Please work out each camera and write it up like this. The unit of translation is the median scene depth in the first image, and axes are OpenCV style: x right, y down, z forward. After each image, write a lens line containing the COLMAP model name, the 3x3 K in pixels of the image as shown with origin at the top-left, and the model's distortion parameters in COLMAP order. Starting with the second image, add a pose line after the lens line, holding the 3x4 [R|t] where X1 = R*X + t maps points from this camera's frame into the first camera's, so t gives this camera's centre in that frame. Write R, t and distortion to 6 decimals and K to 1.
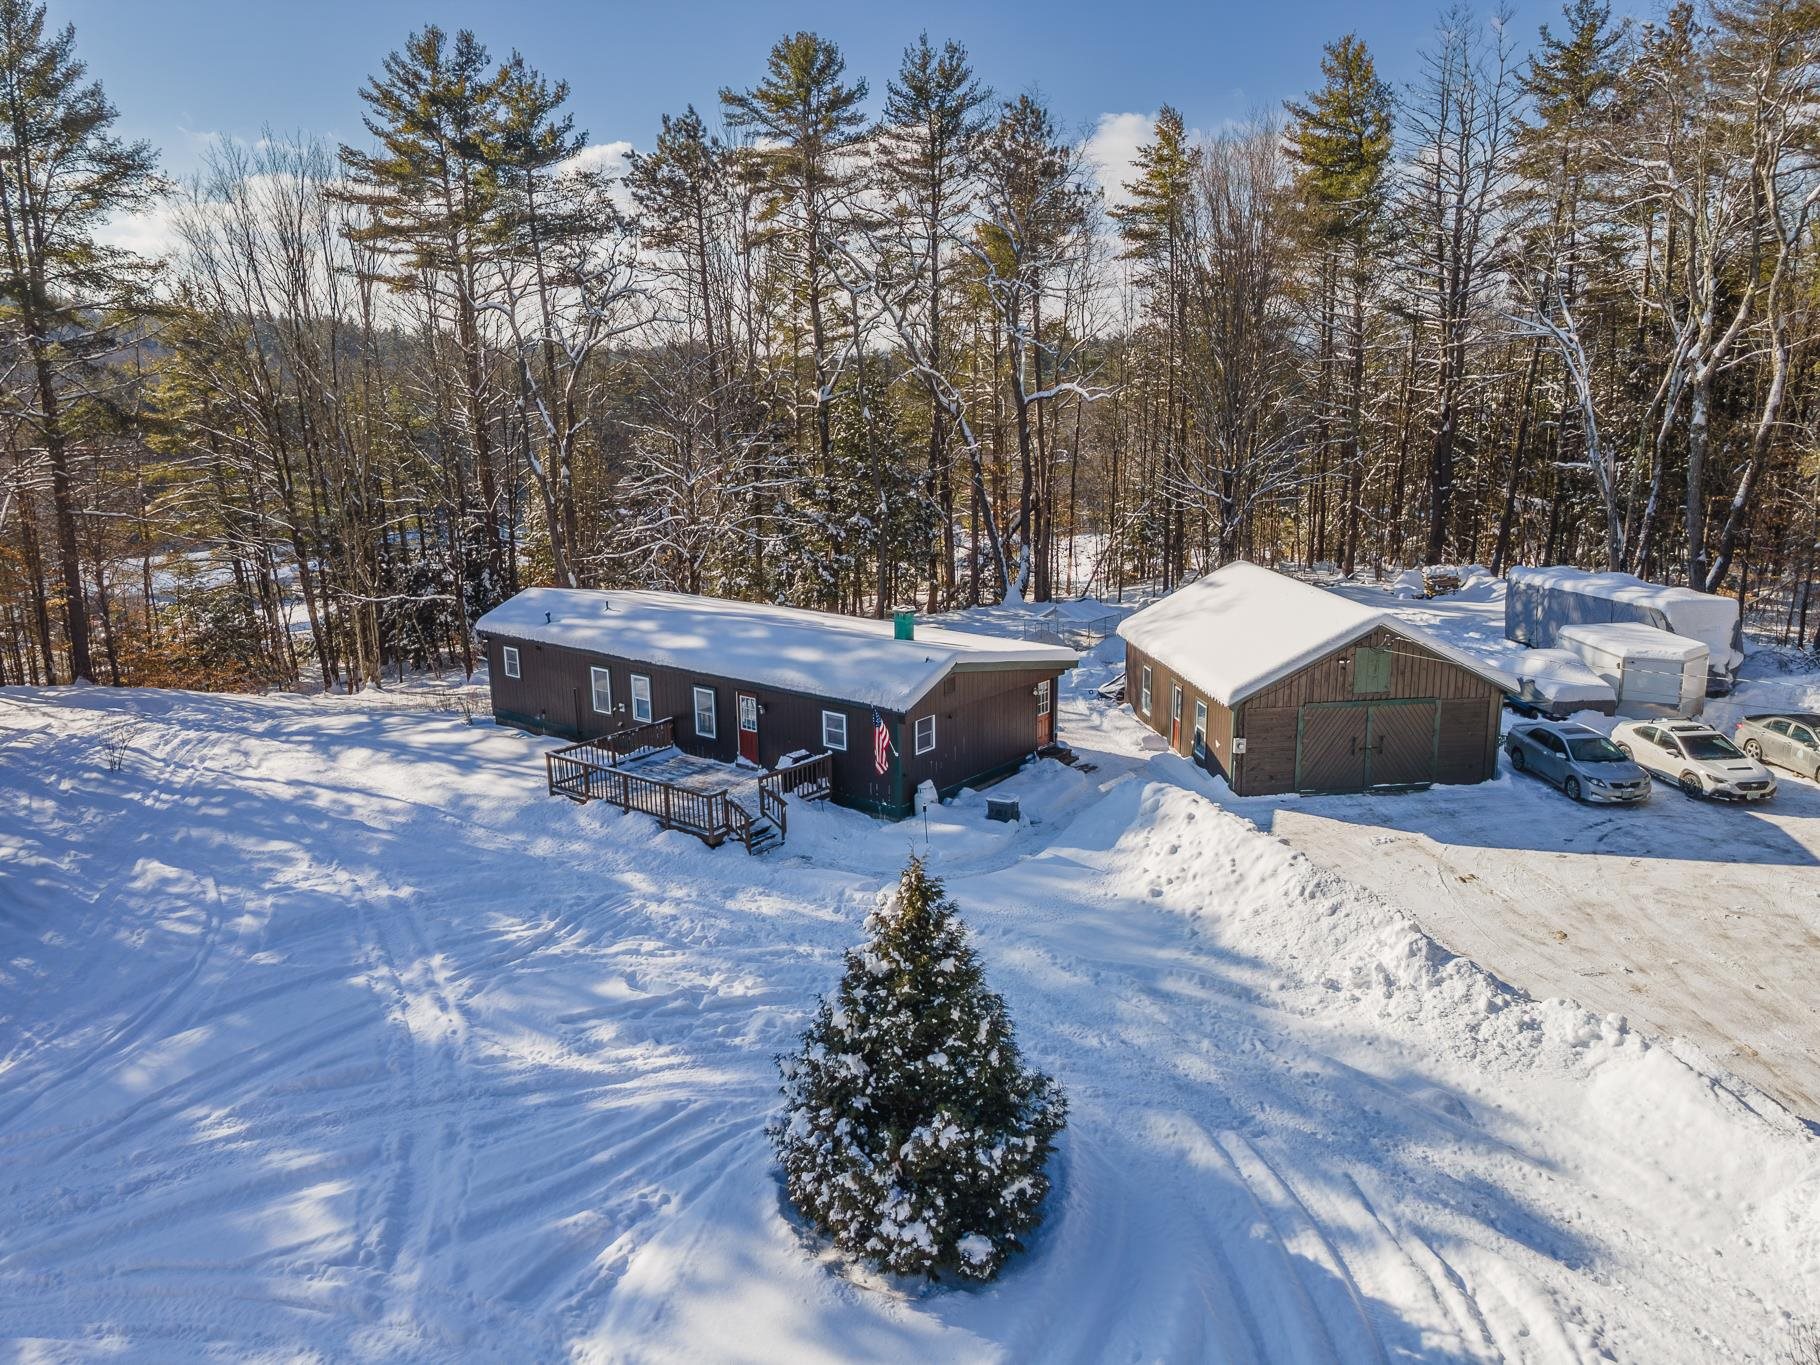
lens RADIAL K [[1315.3, 0, 899.4], [0, 1315.3, 687.2], [0, 0, 1]] dist [0.018200, 0.030530]
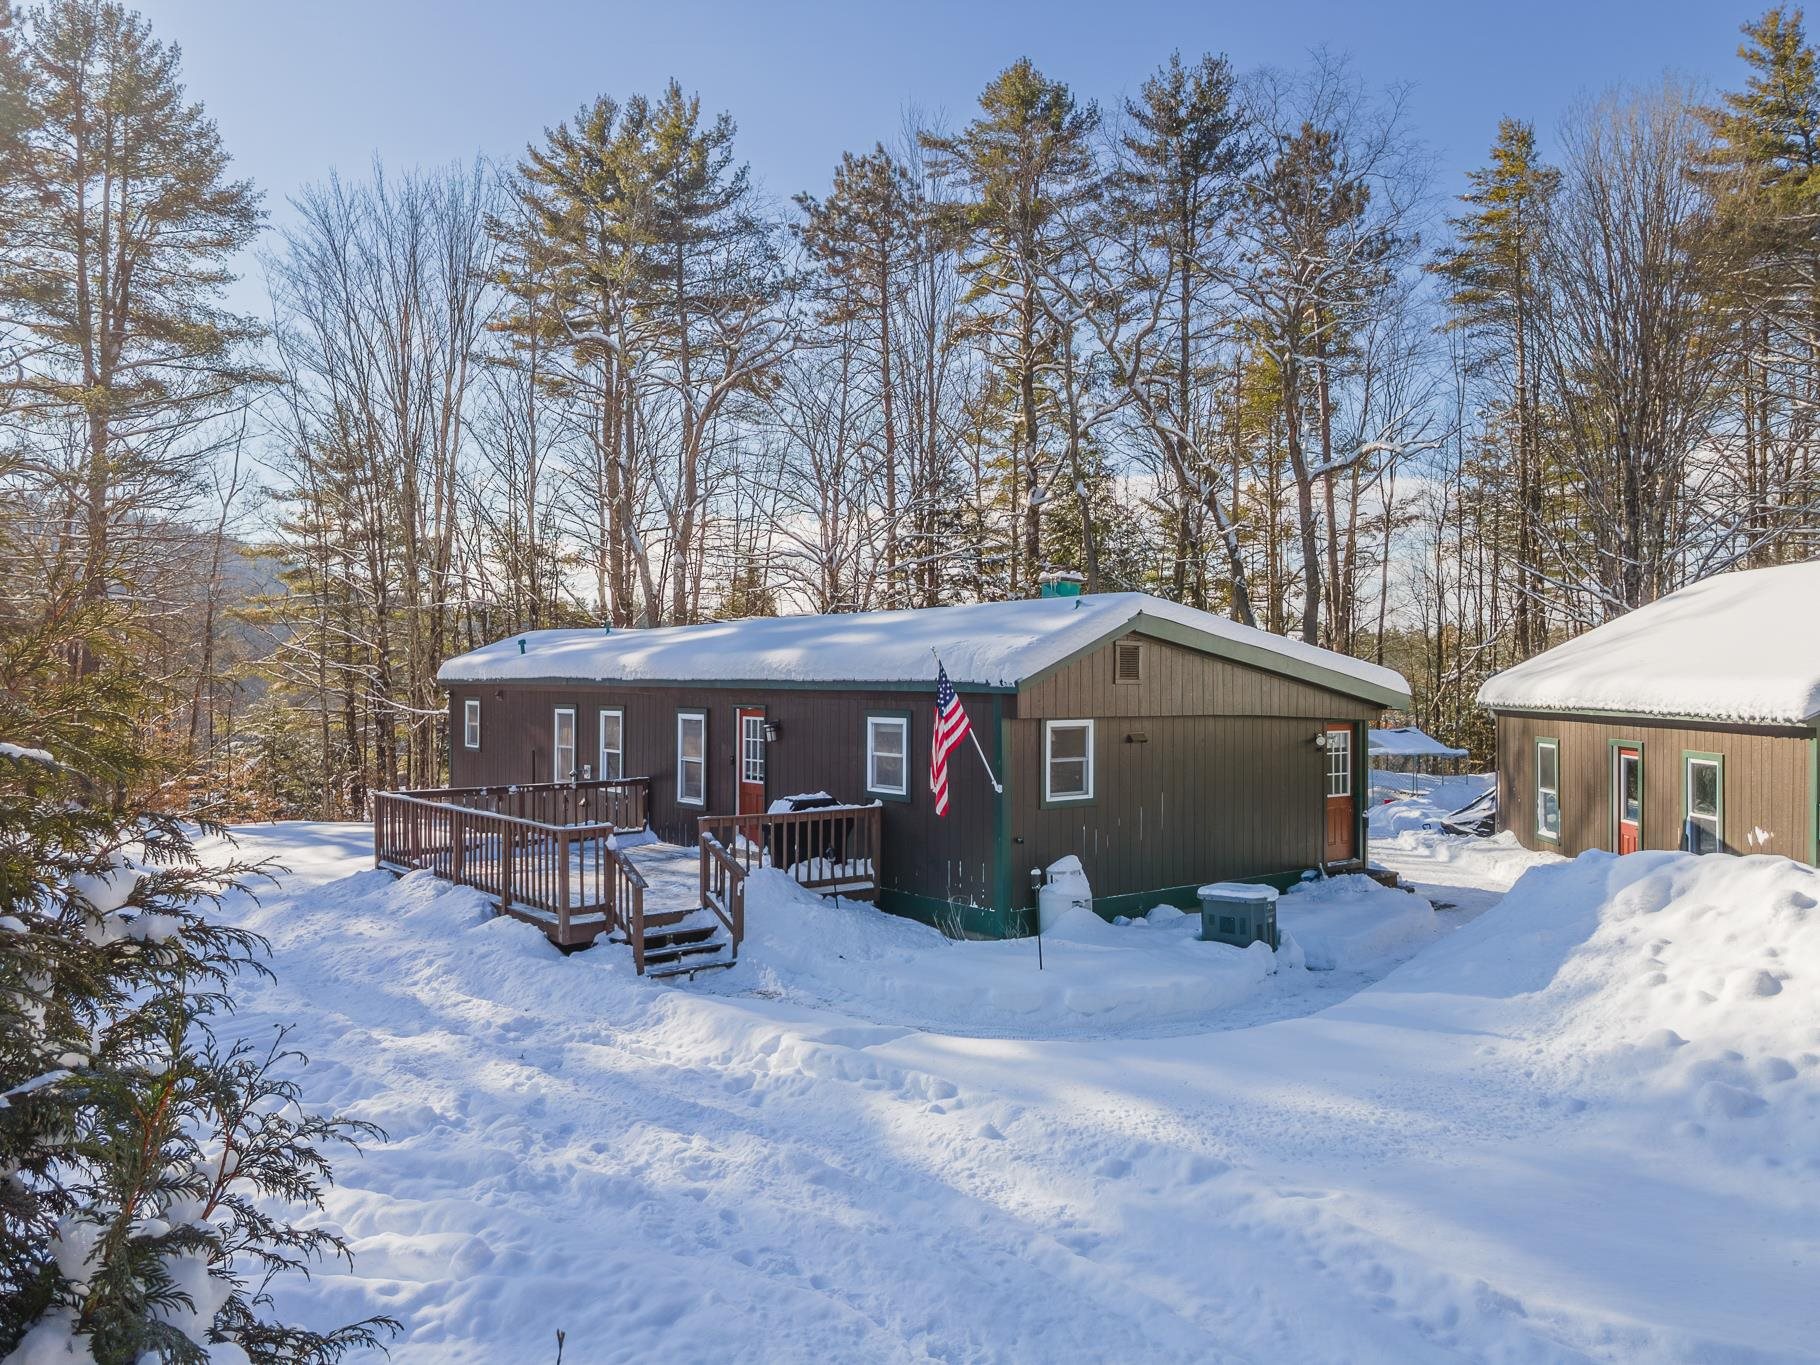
lens RADIAL K [[1315.3, 0, 896.2], [0, 1315.3, 681.7], [0, 0, 1]] dist [0.018200, 0.030530]
pose [[0.975975, 0.016074, -0.217291, 0.059818], [-0.066502, 0.971663, -0.226823, 0.116846], [0.207487, 0.235824, 0.949387, 0.529592]]
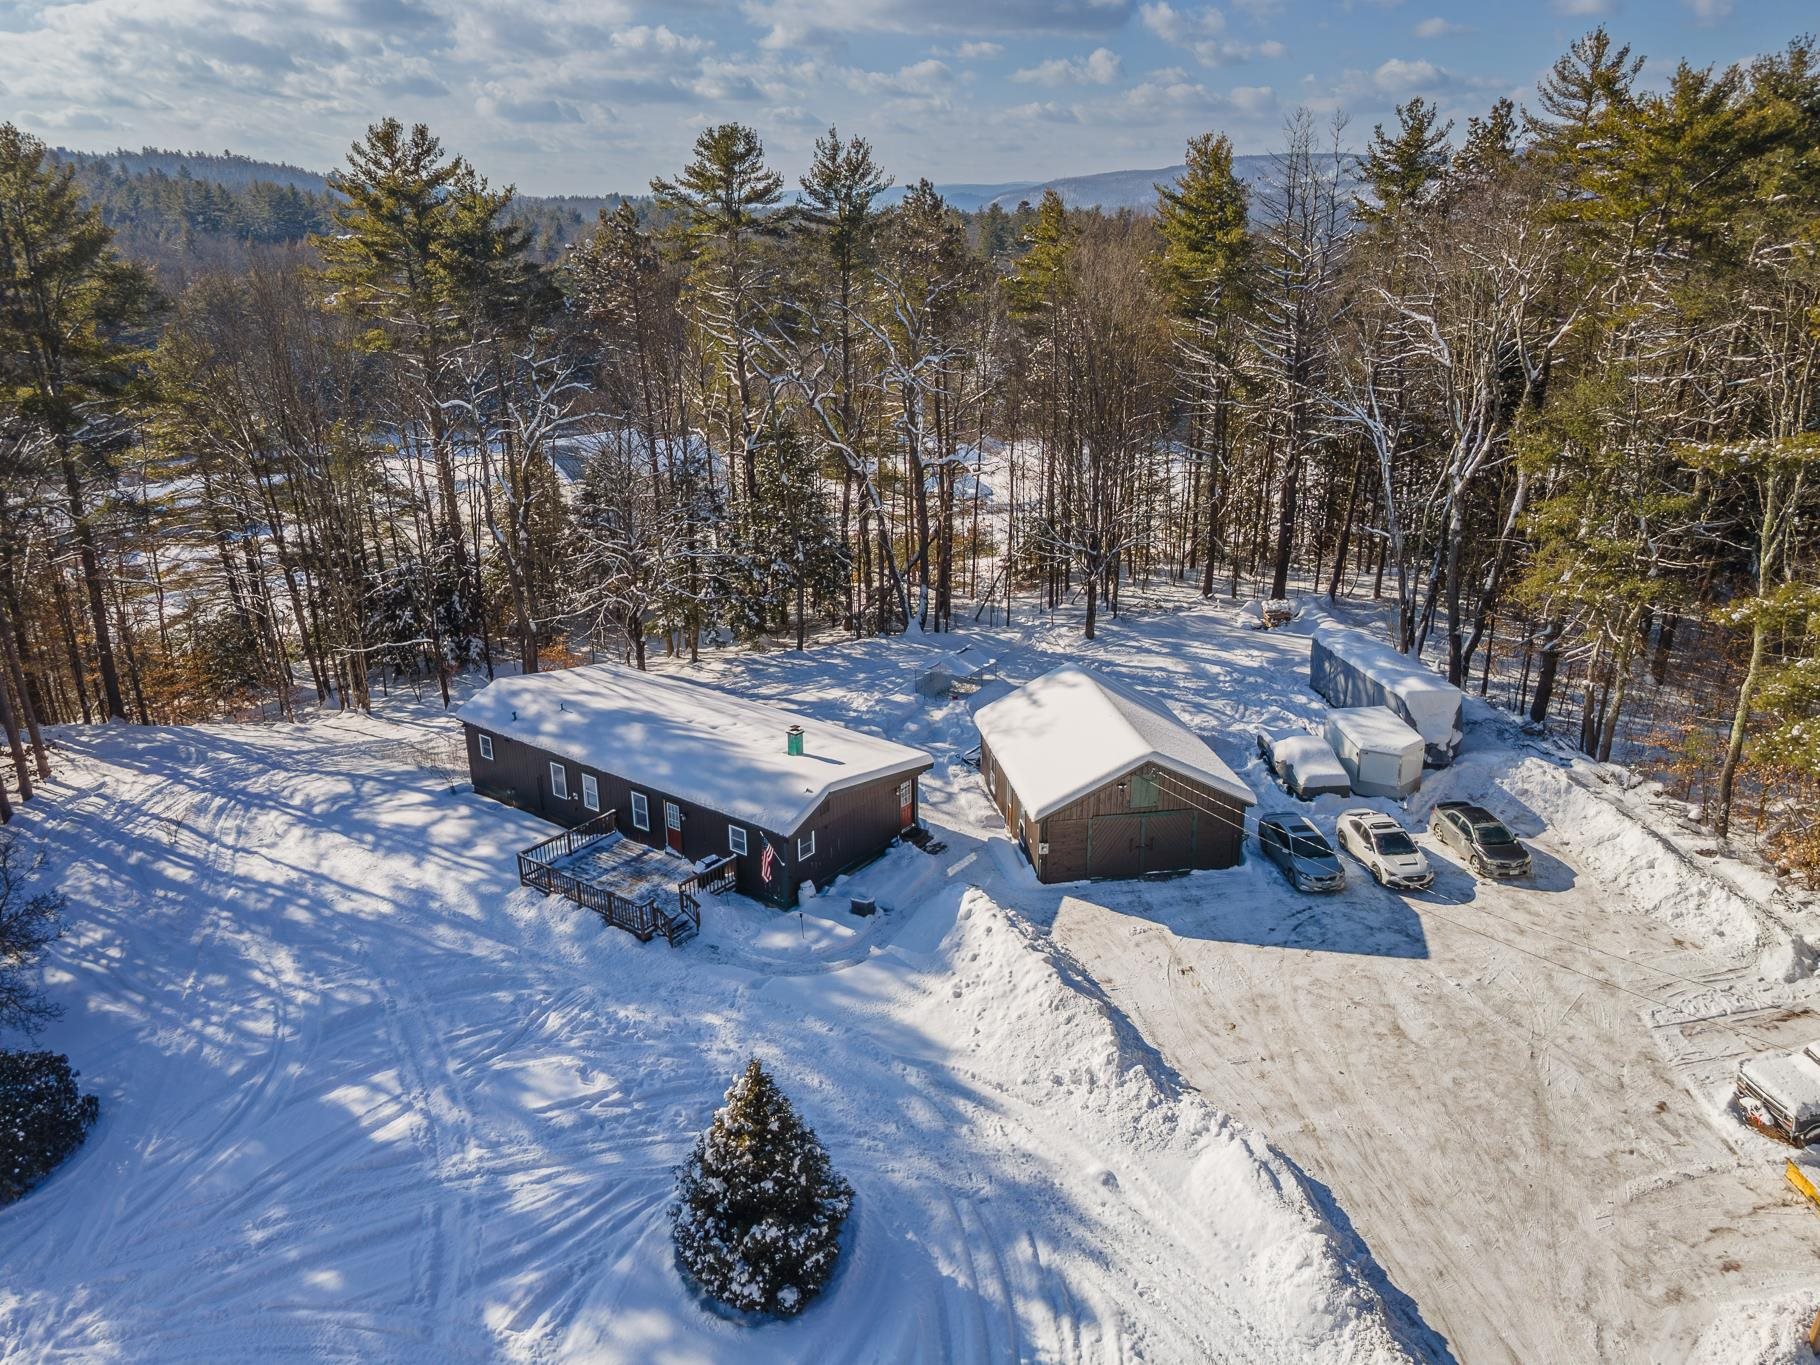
lens RADIAL K [[1315.3, 0, 902.2], [0, 1315.3, 682.4], [0, 0, 1]] dist [0.018200, 0.030530]
pose [[0.999634, -0.004366, 0.026684, 0.080851], [0.001374, 0.993802, 0.111154, -0.270315], [-0.027004, -0.111077, 0.993445, -0.295684]]
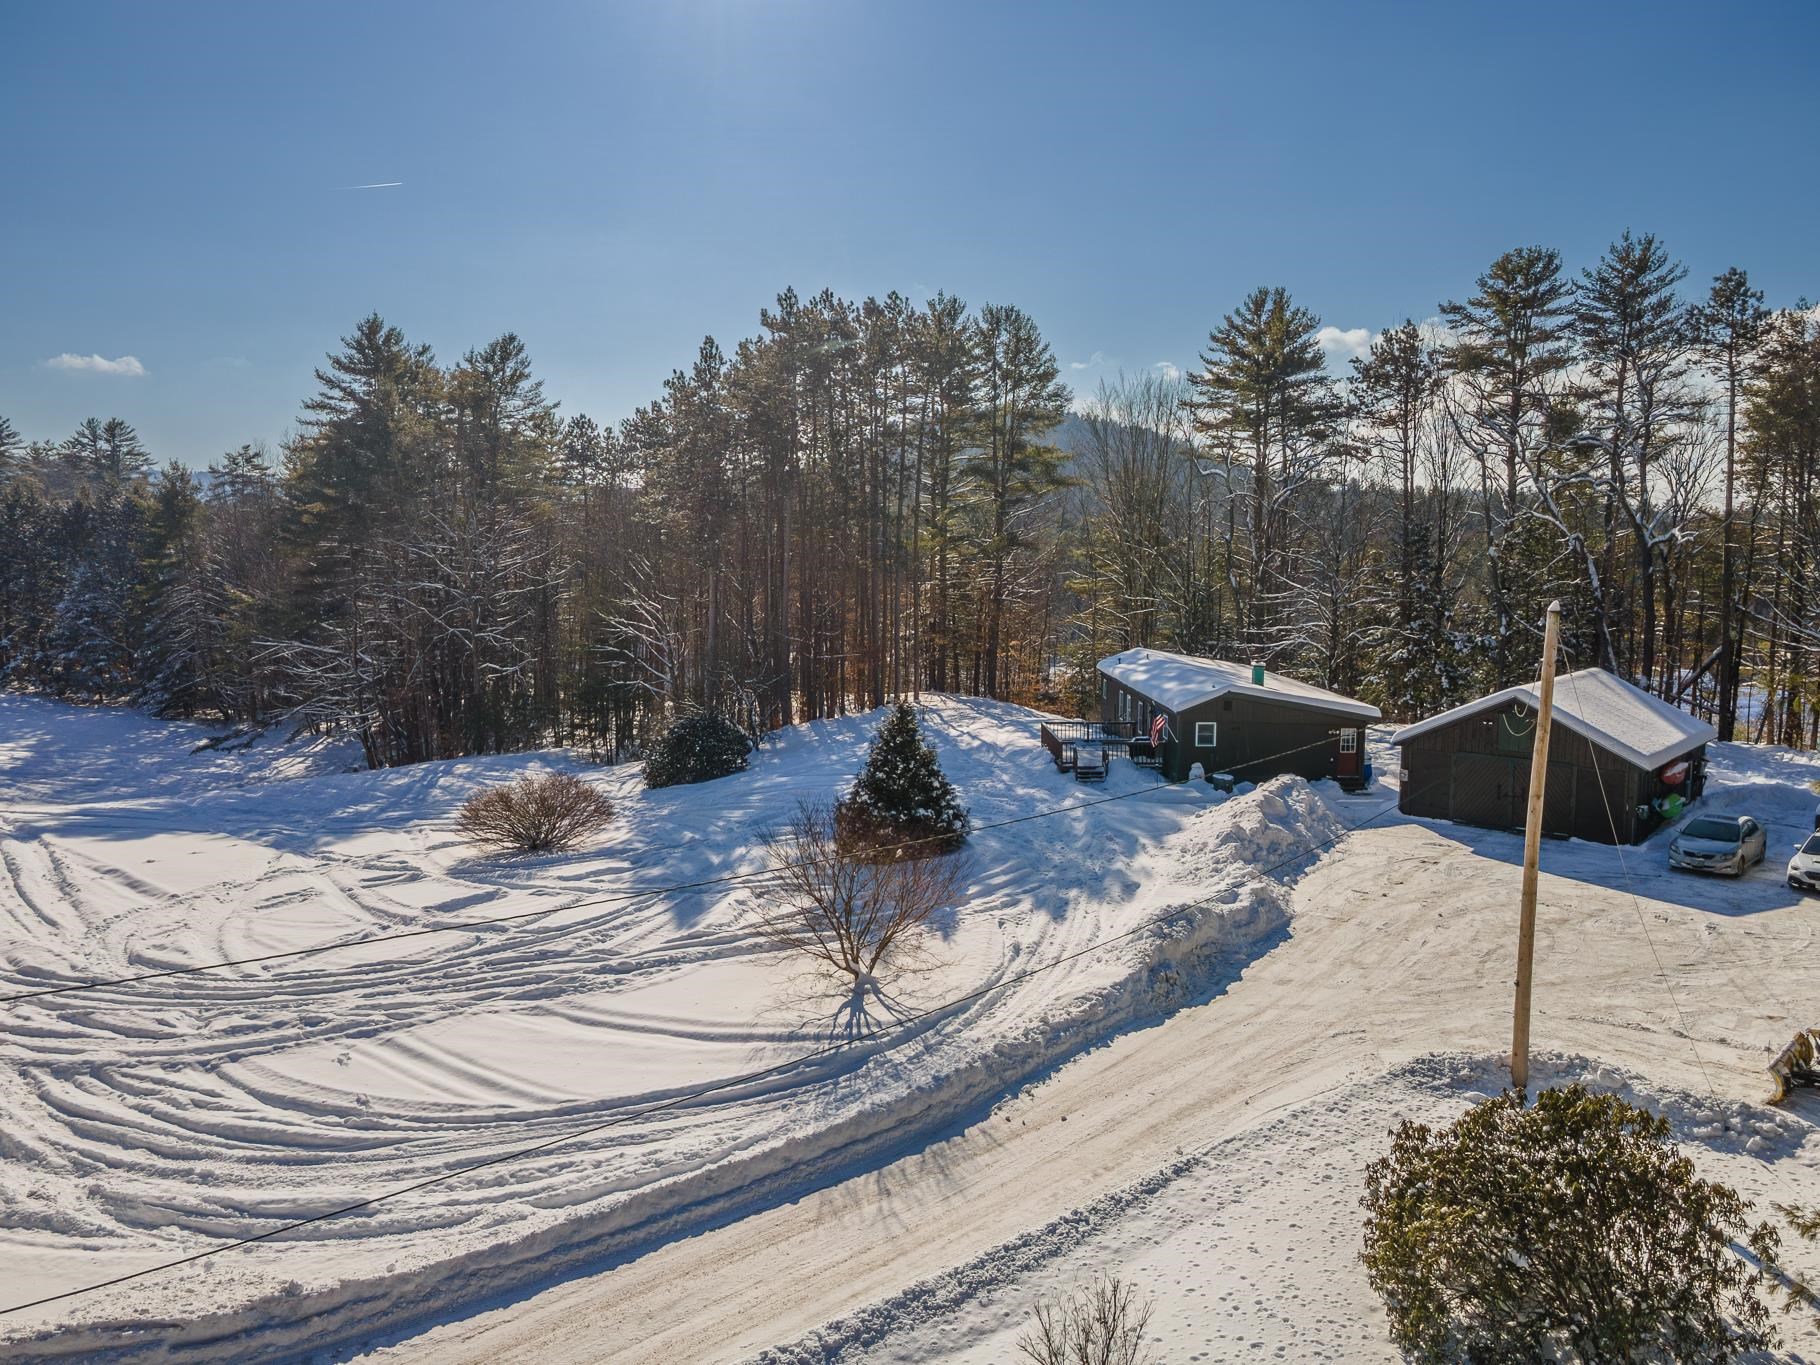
lens RADIAL K [[1315.3, 0, 891.5], [0, 1315.3, 677.0], [0, 0, 1]] dist [0.018200, 0.030530]
pose [[0.639154, 0.094973, -0.763192, 0.949638], [-0.193317, 0.980325, -0.039905, 0.102115], [0.744386, 0.173043, 0.644939, -0.286548]]
